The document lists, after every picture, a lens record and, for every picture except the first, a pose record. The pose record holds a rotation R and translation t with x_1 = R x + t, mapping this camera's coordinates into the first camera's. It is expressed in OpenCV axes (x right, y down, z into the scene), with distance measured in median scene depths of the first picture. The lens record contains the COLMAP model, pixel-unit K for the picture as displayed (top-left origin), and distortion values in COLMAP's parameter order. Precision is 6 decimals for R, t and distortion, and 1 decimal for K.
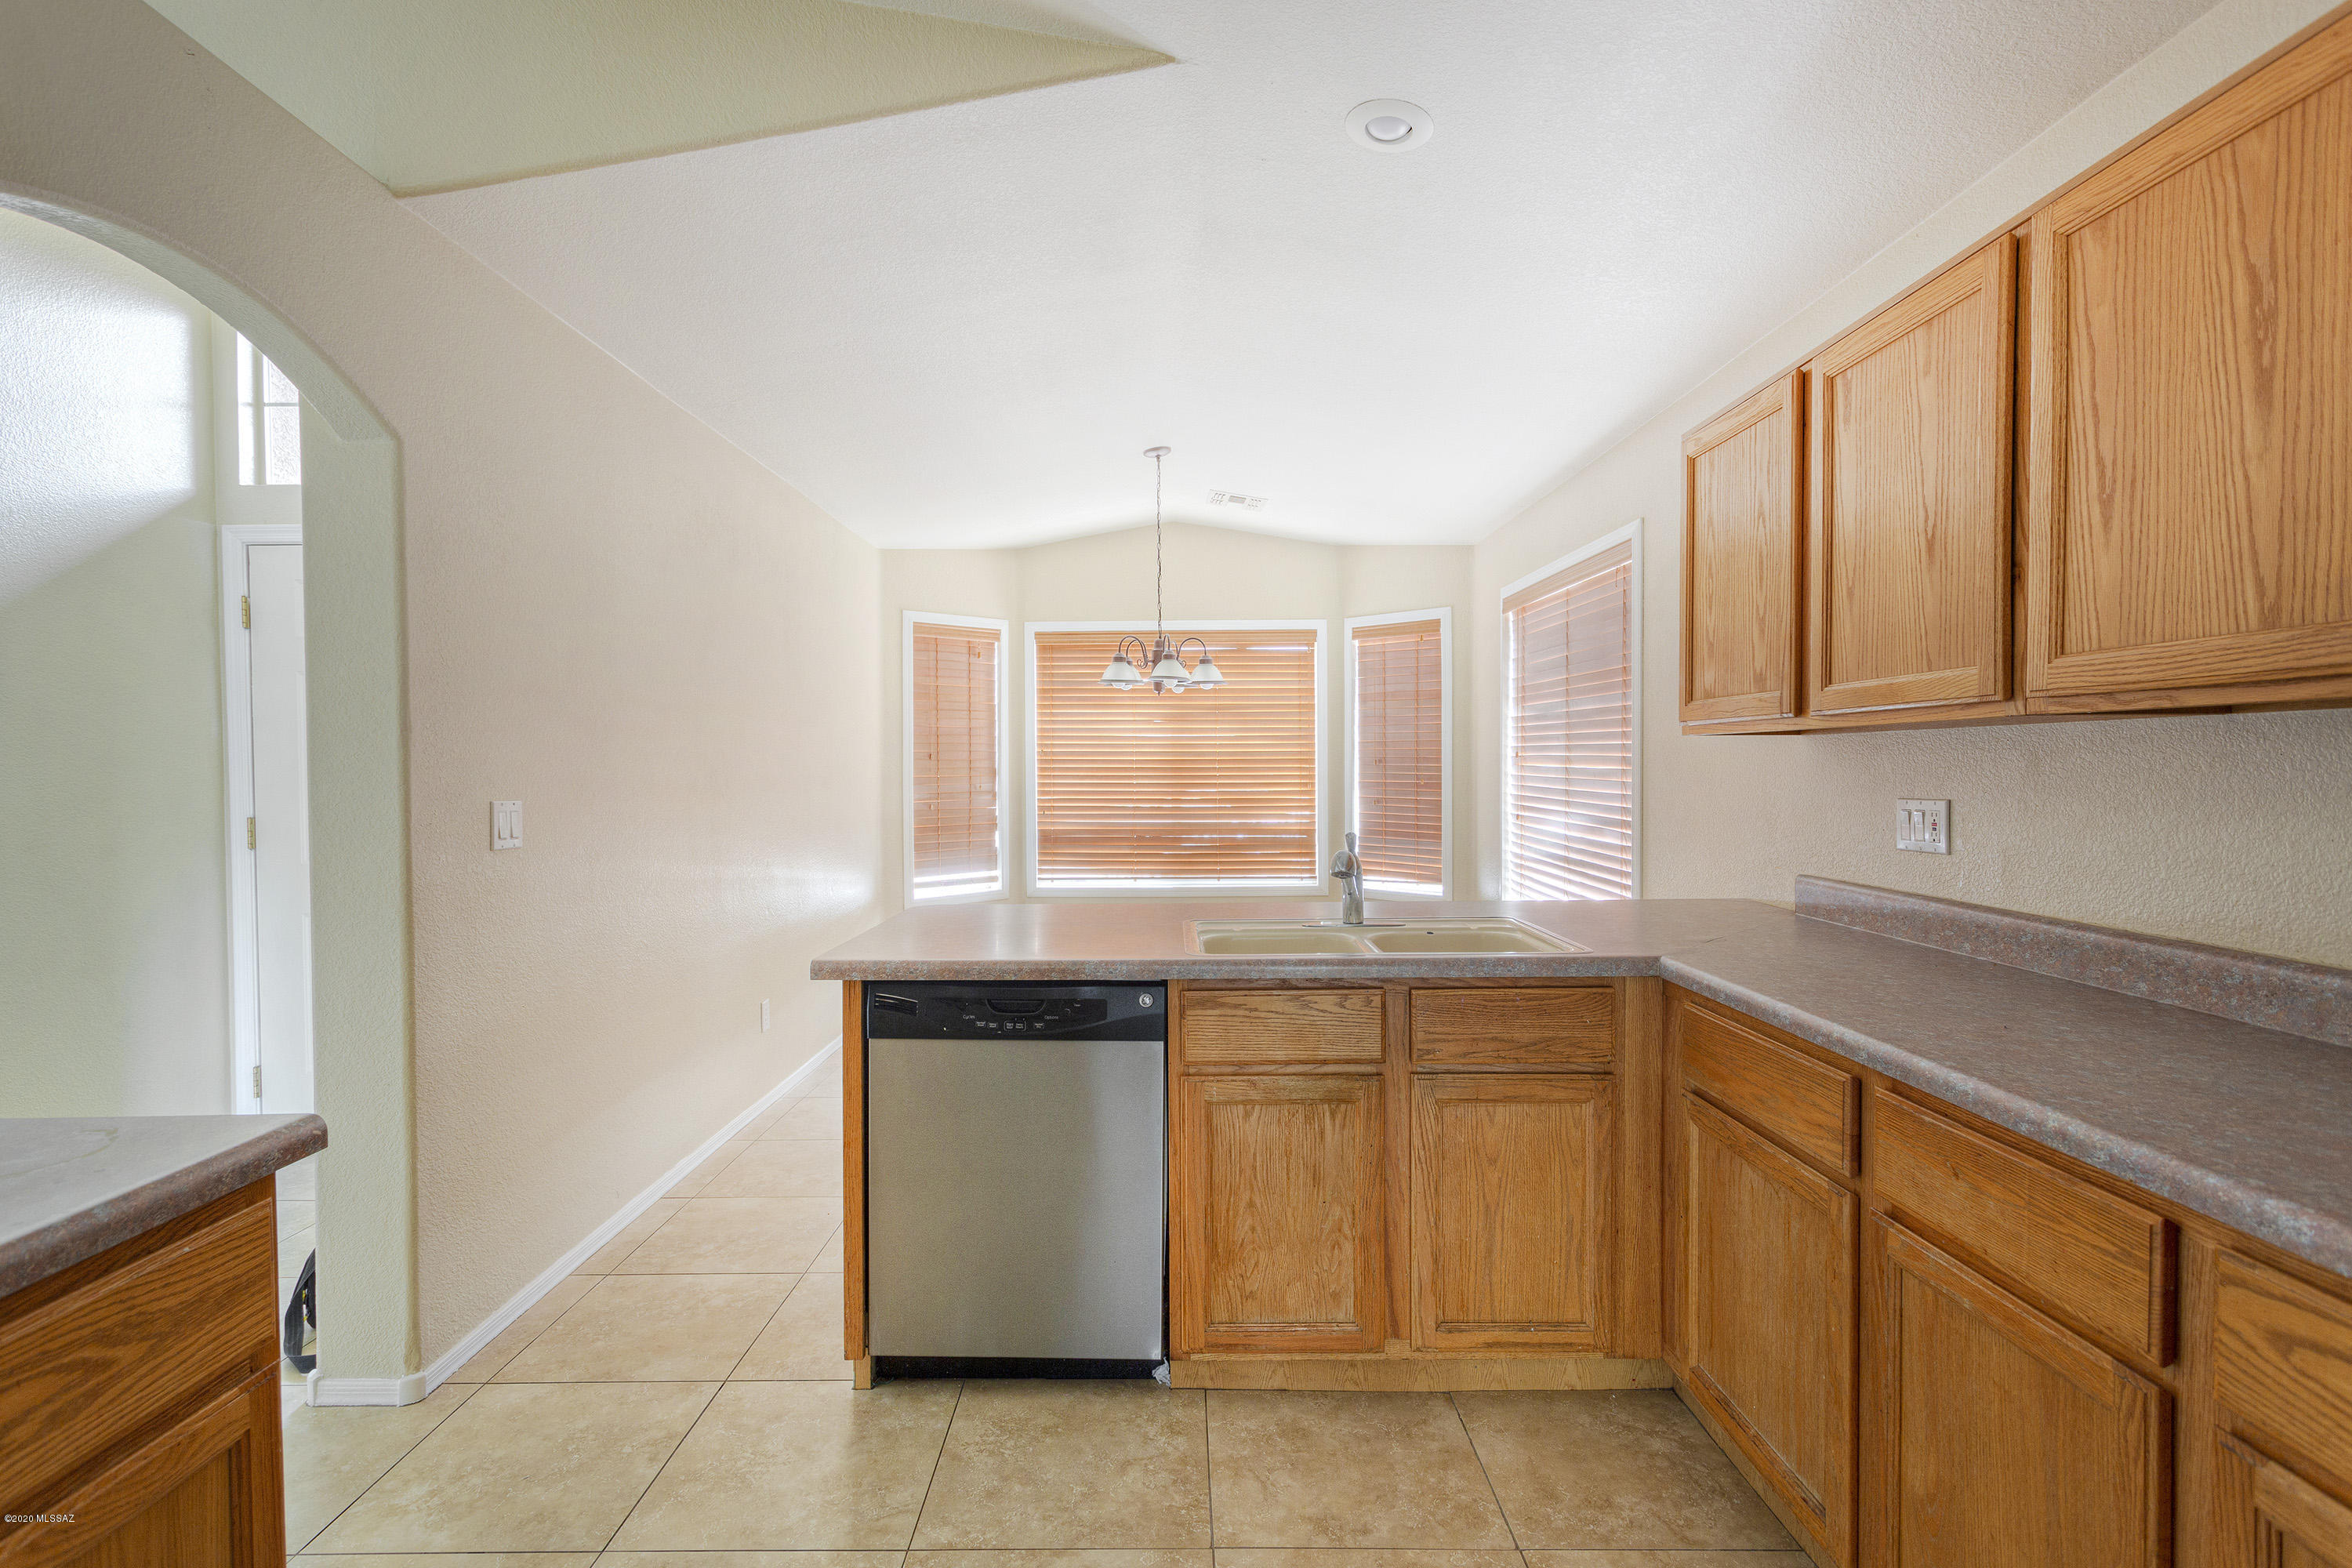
lens RADIAL K [[1123.8, 0, 1169.9], [0, 1123.8, 788.8], [0, 0, 1]] dist [0.000662, 0.002457]
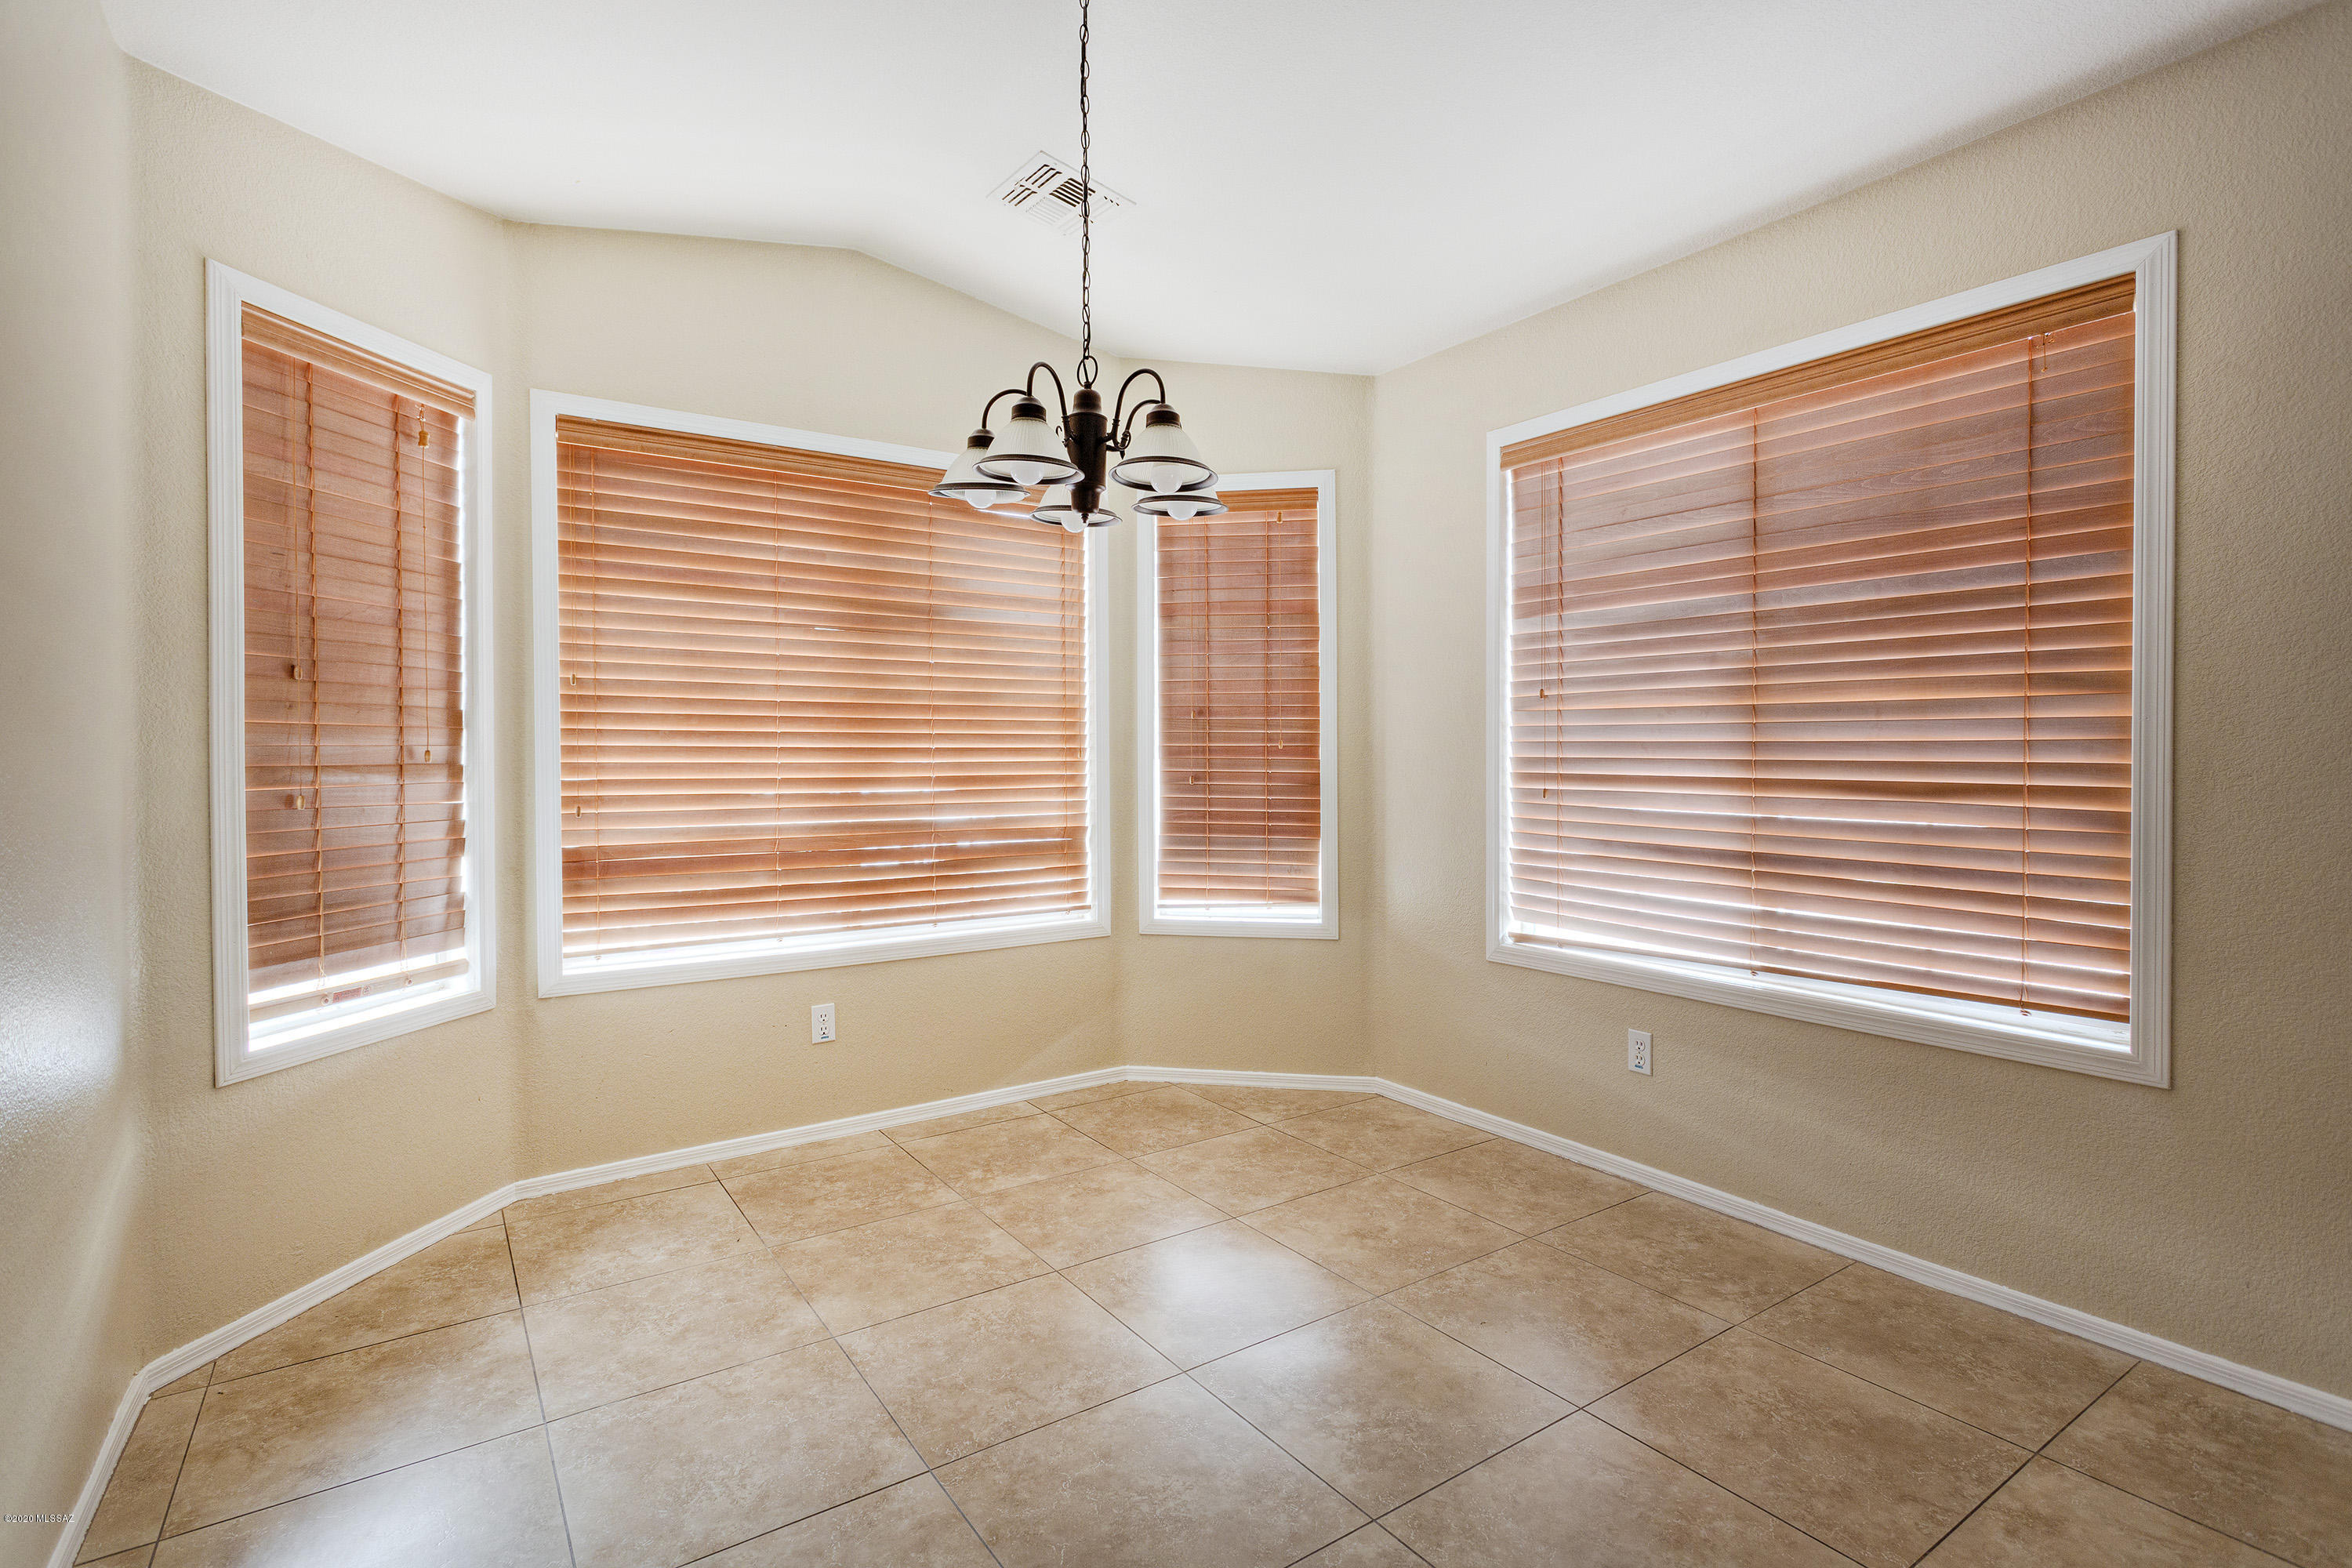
lens RADIAL K [[1123.8, 0, 1167.6], [0, 1123.8, 775.0], [0, 0, 1]] dist [0.000662, 0.002457]
pose [[0.820315, -0.008275, 0.571852, -0.181259], [0.013485, 0.999897, -0.004875, 0.012253], [-0.571753, 0.011710, 0.820342, 0.496136]]
